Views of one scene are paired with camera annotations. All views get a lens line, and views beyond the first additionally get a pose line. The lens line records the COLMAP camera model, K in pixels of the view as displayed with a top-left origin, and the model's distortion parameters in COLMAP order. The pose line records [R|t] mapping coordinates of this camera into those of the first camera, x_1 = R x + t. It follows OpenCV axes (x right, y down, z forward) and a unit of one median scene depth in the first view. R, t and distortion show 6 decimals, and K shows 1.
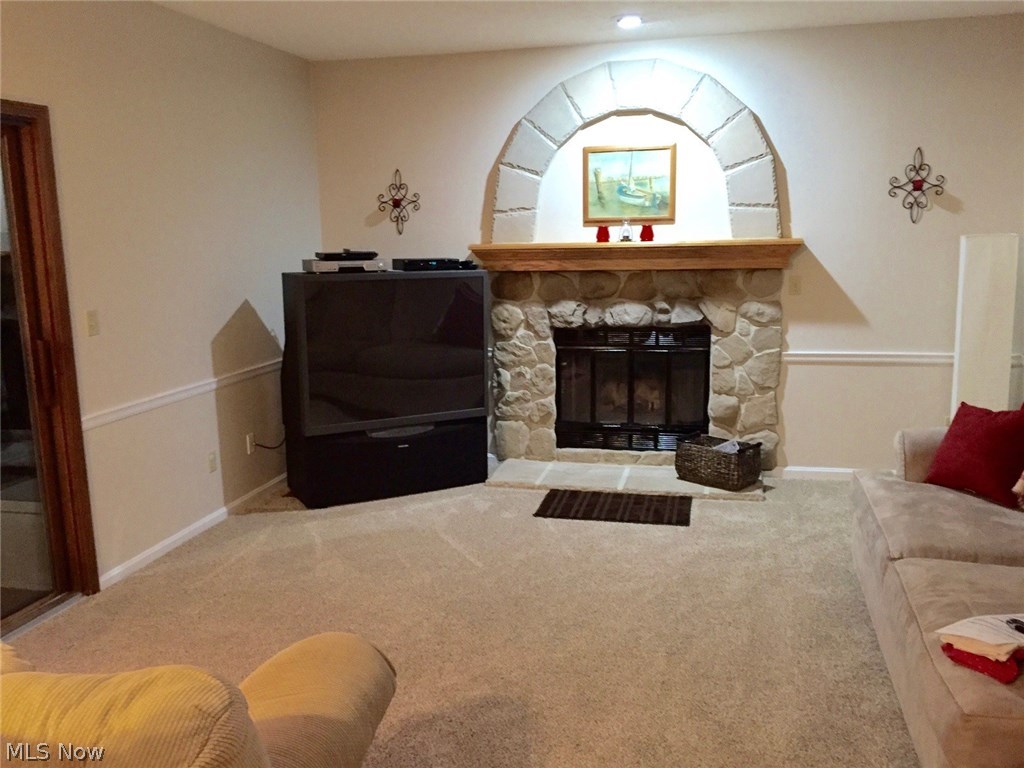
lens RADIAL K [[874.7, 0, 516.0], [0, 874.7, 380.4], [0, 0, 1]] dist [0.082371, -0.114217]
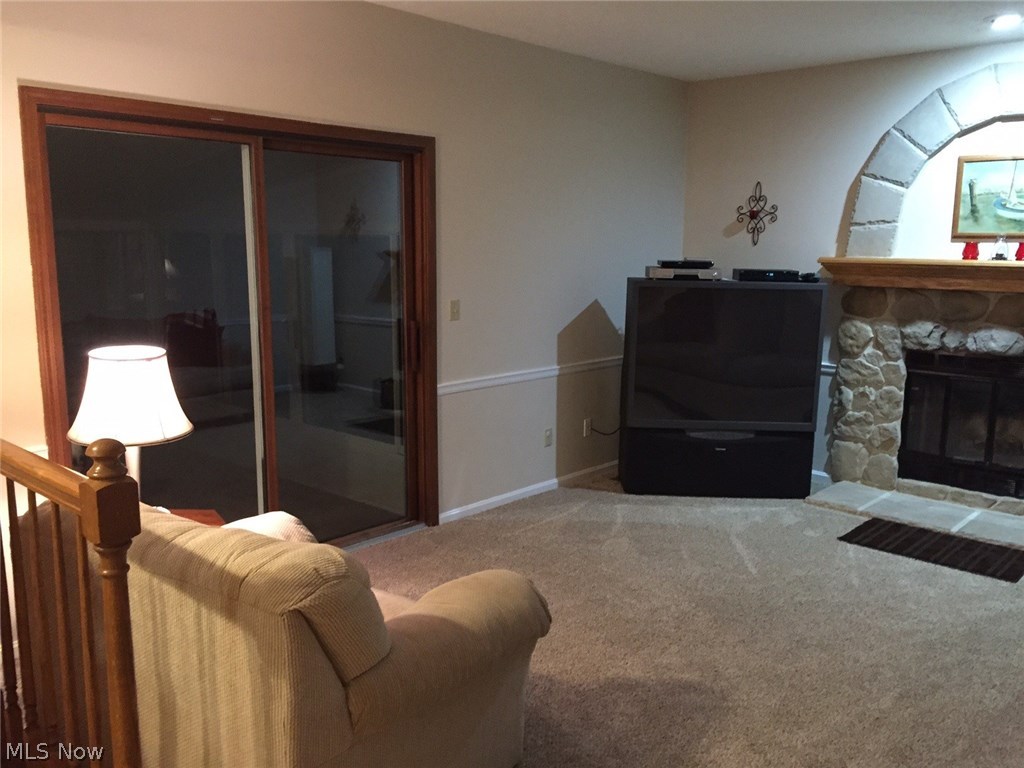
lens RADIAL K [[874.7, 0, 516.0], [0, 874.7, 380.4], [0, 0, 1]] dist [0.082371, -0.114217]
pose [[0.873259, 0.104806, -0.475851, 0.143498], [-0.108249, 0.993917, 0.020256, -0.000830], [0.475080, 0.033821, 0.879292, -0.029739]]
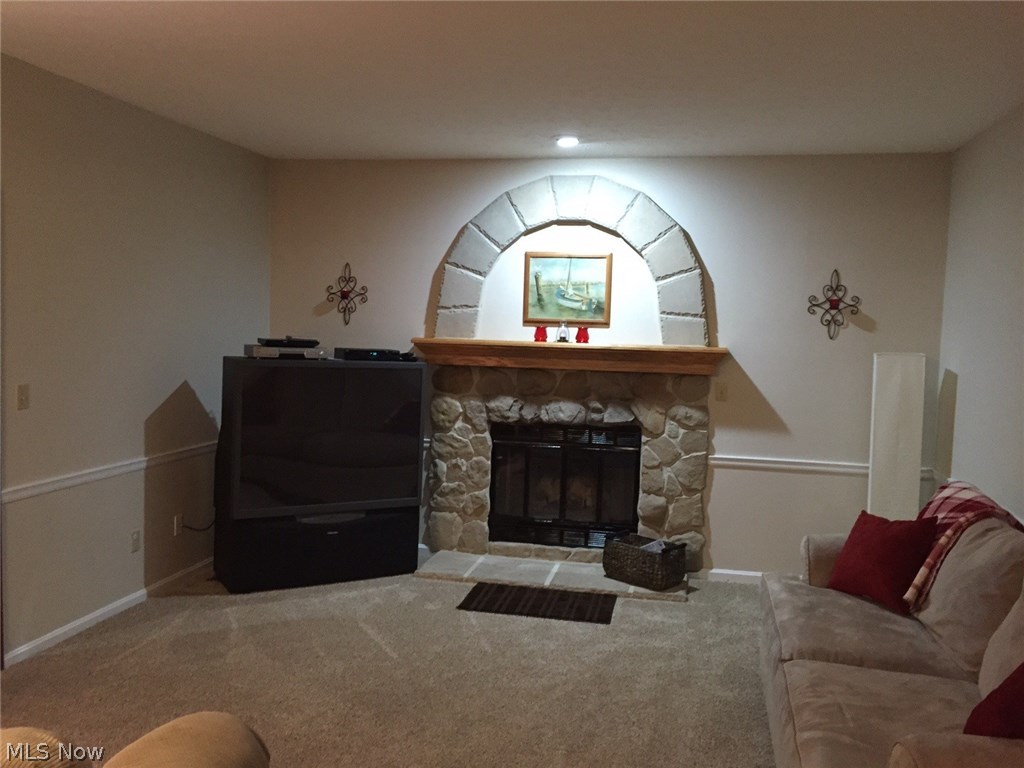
lens RADIAL K [[874.7, 0, 516.0], [0, 874.7, 380.4], [0, 0, 1]] dist [0.082371, -0.114217]
pose [[0.998243, 0.046808, 0.036320, 0.035672], [-0.042642, 0.993231, -0.108044, 0.001364], [-0.041132, 0.106305, 0.993482, -0.025732]]
